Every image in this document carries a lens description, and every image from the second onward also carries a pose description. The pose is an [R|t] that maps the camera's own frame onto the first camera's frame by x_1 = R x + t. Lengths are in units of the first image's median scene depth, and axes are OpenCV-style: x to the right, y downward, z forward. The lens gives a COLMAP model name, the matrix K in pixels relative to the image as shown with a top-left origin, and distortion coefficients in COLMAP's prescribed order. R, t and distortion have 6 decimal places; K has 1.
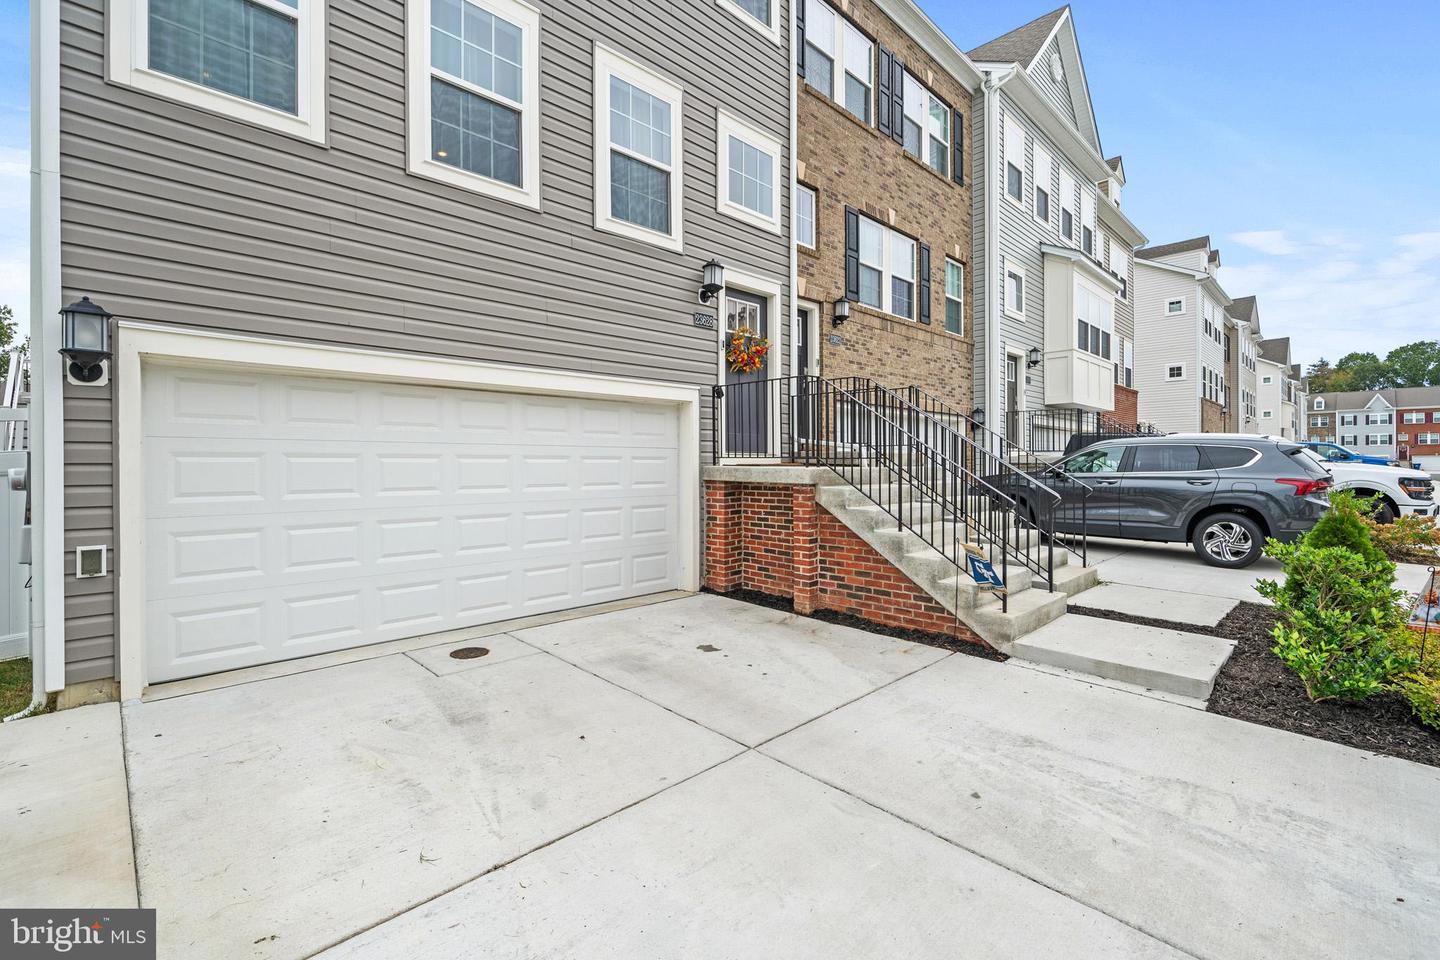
lens RADIAL K [[659.6, 0, 718.7], [0, 659.6, 470.9], [0, 0, 1]] dist [0.000728, 0.001741]
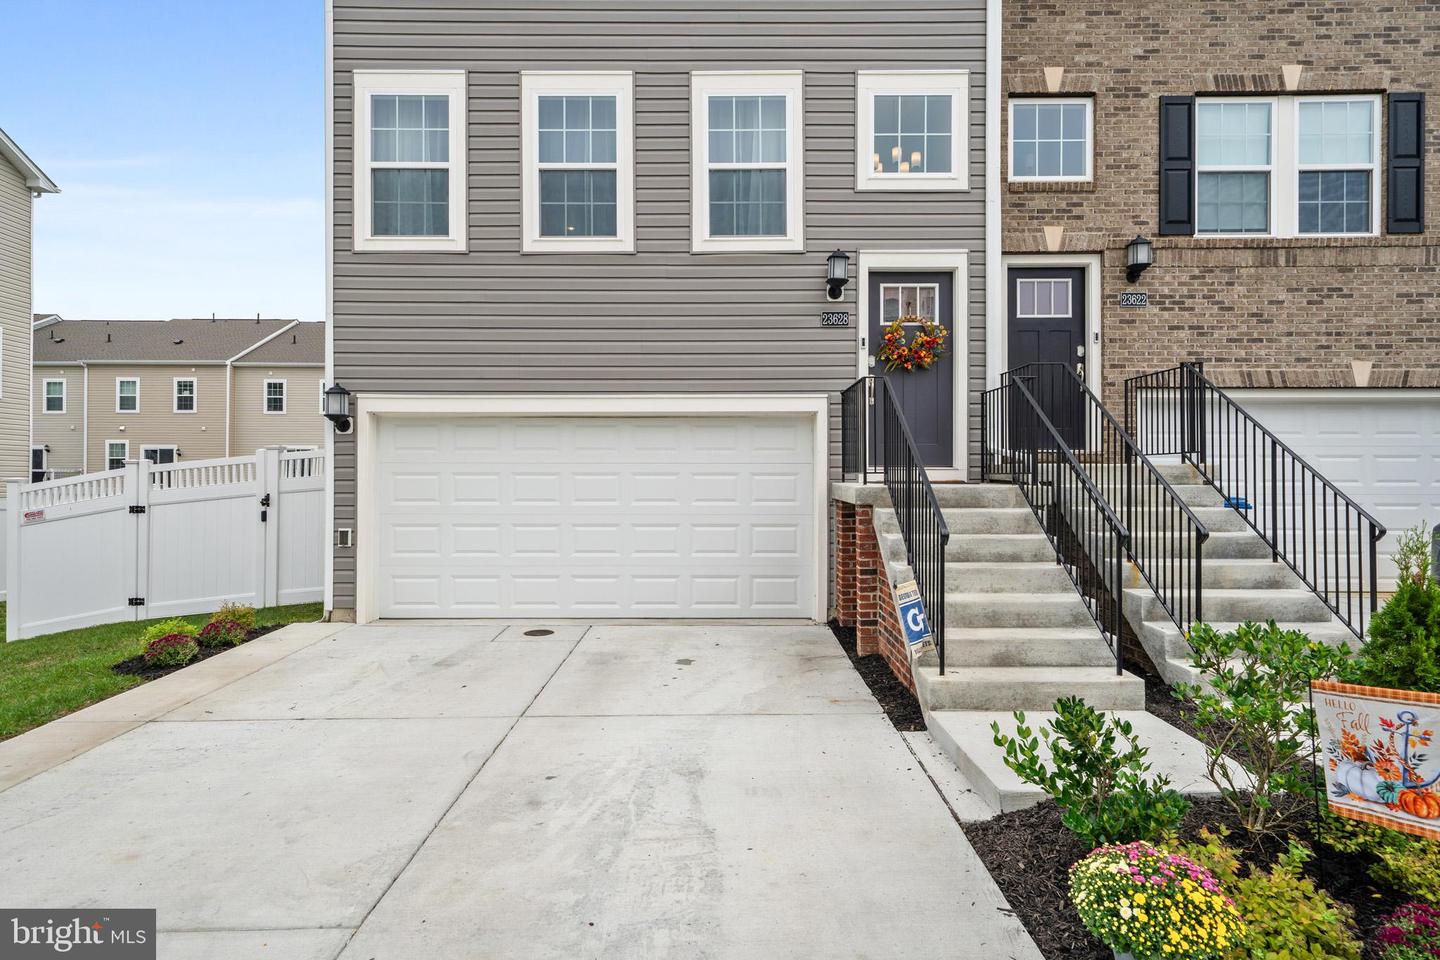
lens RADIAL K [[872.4, 0, 718.7], [0, 872.4, 482.5], [0, 0, 1]] dist [0.025086, -0.002320]
pose [[0.687841, 0.003588, -0.725852, 0.754863], [-0.009171, 0.999951, -0.003748, -0.002374], [0.725803, 0.009234, 0.687840, 0.083170]]
